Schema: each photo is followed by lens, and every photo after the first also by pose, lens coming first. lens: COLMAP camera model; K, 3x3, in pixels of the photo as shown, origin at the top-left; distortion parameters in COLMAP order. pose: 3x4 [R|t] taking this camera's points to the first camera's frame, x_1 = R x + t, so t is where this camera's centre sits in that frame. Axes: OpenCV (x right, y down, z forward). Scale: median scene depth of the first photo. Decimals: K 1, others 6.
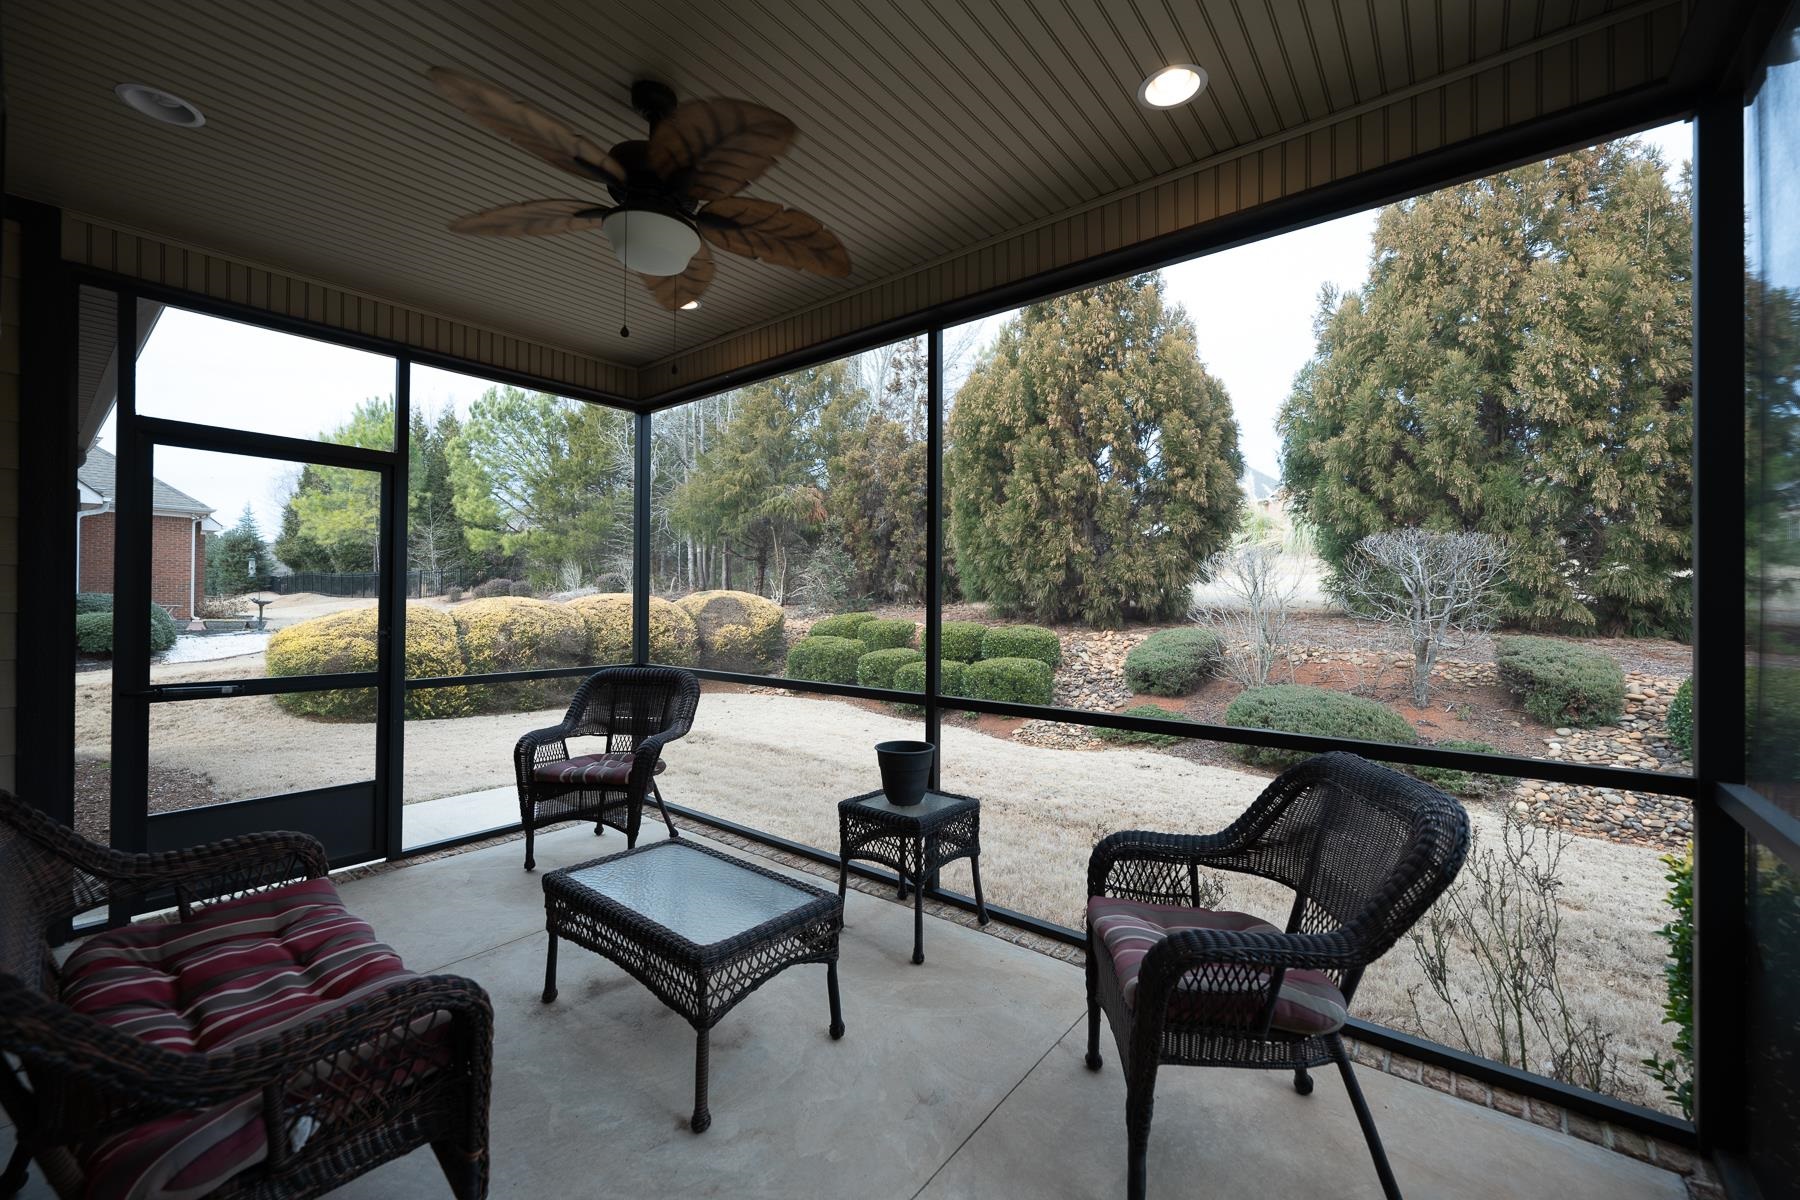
lens RADIAL K [[715.5, 0, 900.0], [0, 715.5, 600.0], [0, 0, 1]] dist [0.000518, 0.000040]
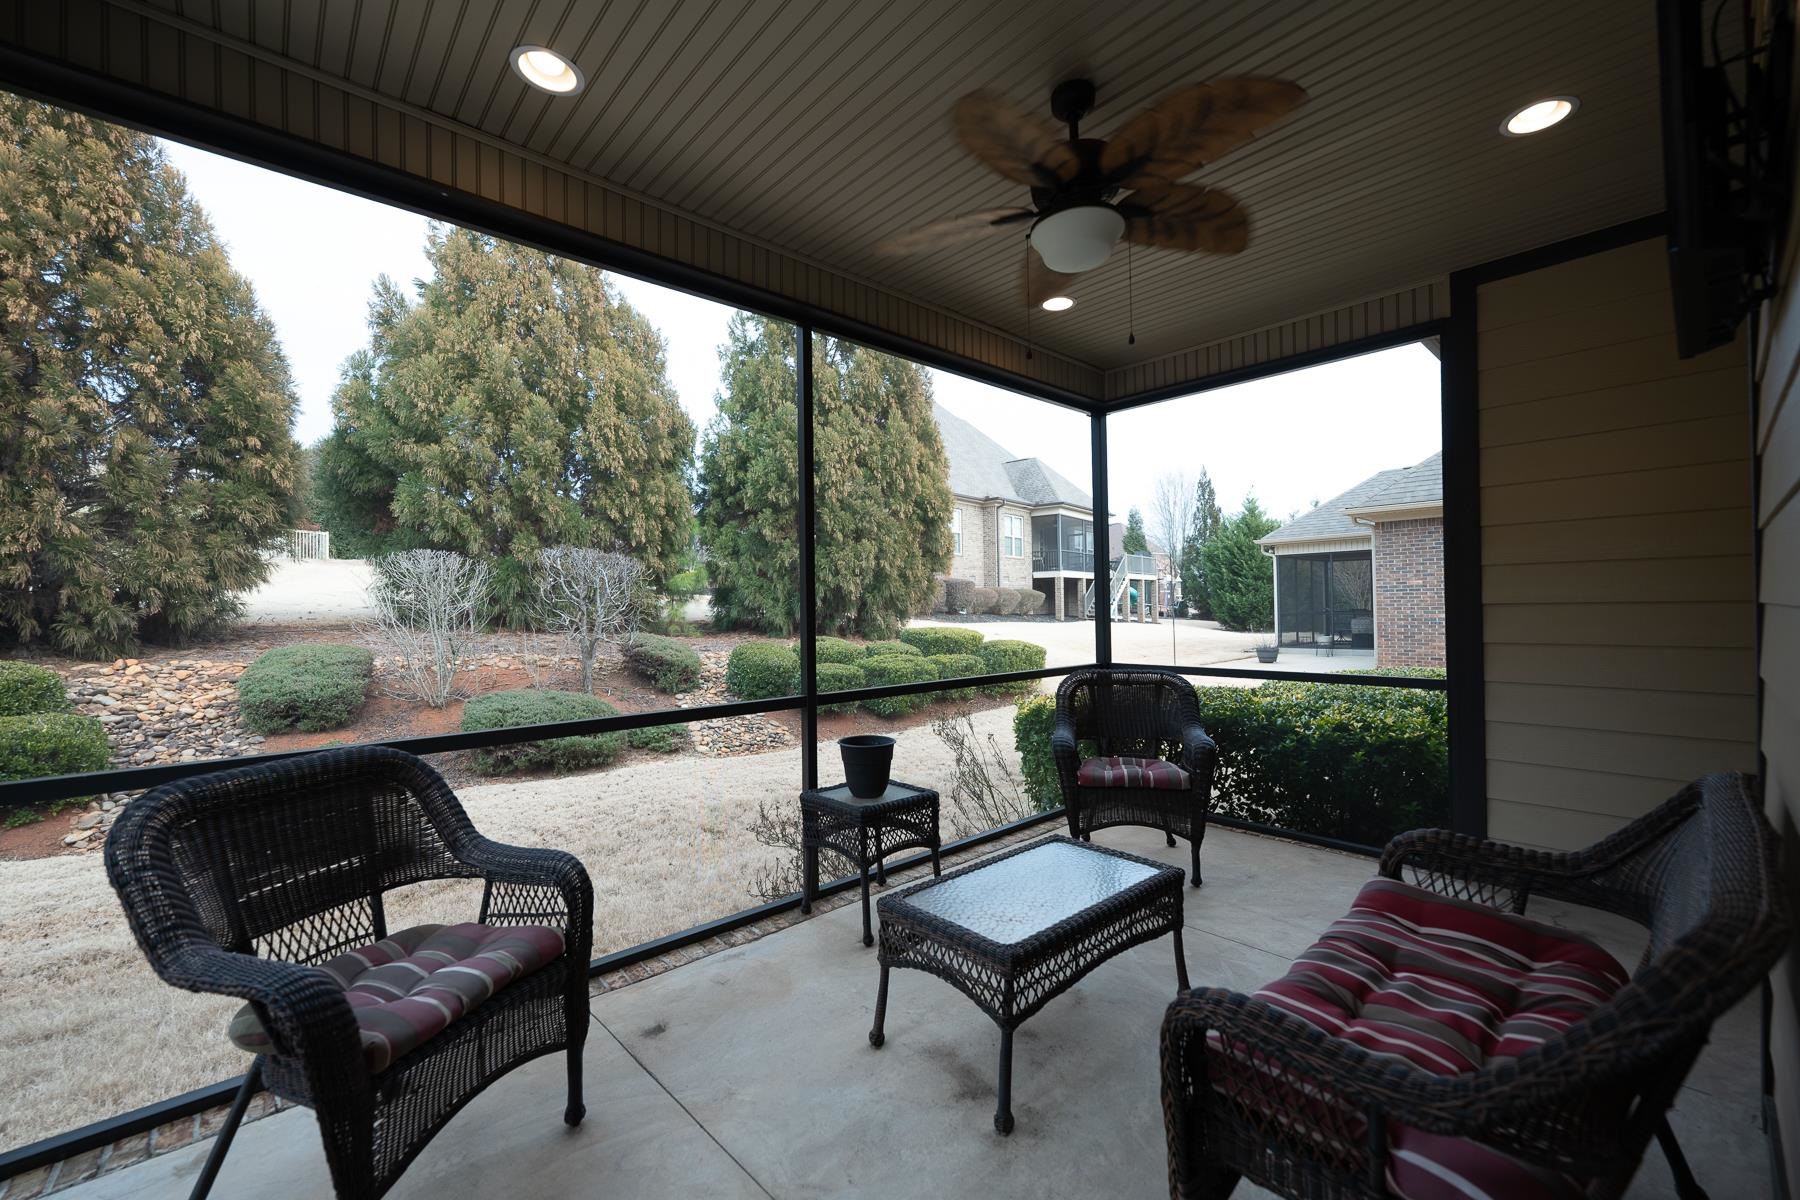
lens RADIAL K [[715.5, 0, 900.0], [0, 715.5, 600.0], [0, 0, 1]] dist [0.000518, 0.000040]
pose [[0.163420, 0.004272, 0.986547, -0.297139], [0.015251, 0.999860, -0.006856, 0.005239], [-0.986439, 0.016166, 0.163332, 0.231956]]
